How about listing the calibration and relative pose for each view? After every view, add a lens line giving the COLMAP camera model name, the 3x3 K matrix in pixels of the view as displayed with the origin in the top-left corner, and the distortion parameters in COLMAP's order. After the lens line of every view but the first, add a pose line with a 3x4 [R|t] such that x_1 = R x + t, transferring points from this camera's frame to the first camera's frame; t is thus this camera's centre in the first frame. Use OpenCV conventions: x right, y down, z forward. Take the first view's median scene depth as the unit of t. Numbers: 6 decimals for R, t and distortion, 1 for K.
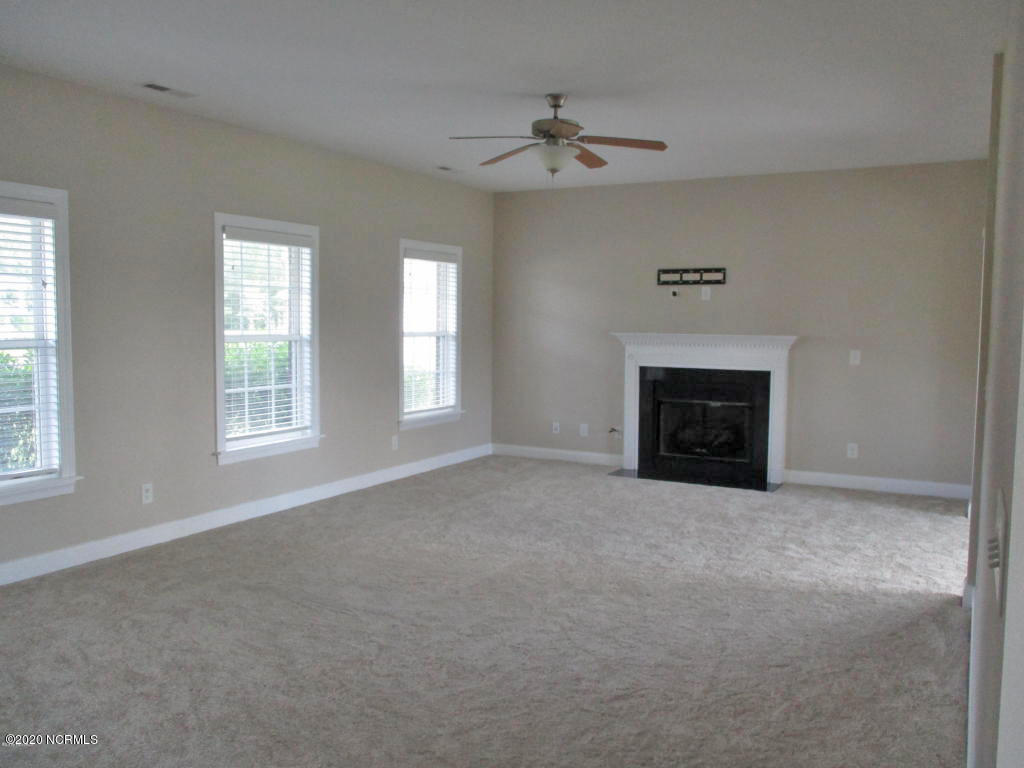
lens RADIAL K [[865.3, 0, 512.0], [0, 865.3, 384.0], [0, 0, 1]] dist [-0.024582, -0.001764]
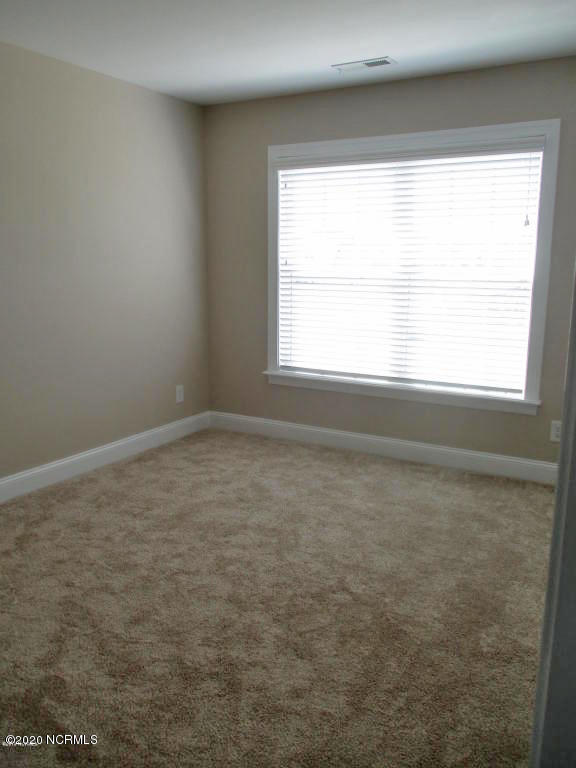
lens RADIAL K [[649.0, 0, 288.0], [0, 649.0, 384.0], [0, 0, 1]] dist [-0.024582, -0.001764]
pose [[-0.033127, 0.185228, -0.982137, 0.629413], [-0.082691, 0.978799, 0.187388, -0.085565], [0.996025, 0.087421, -0.017108, 1.339019]]
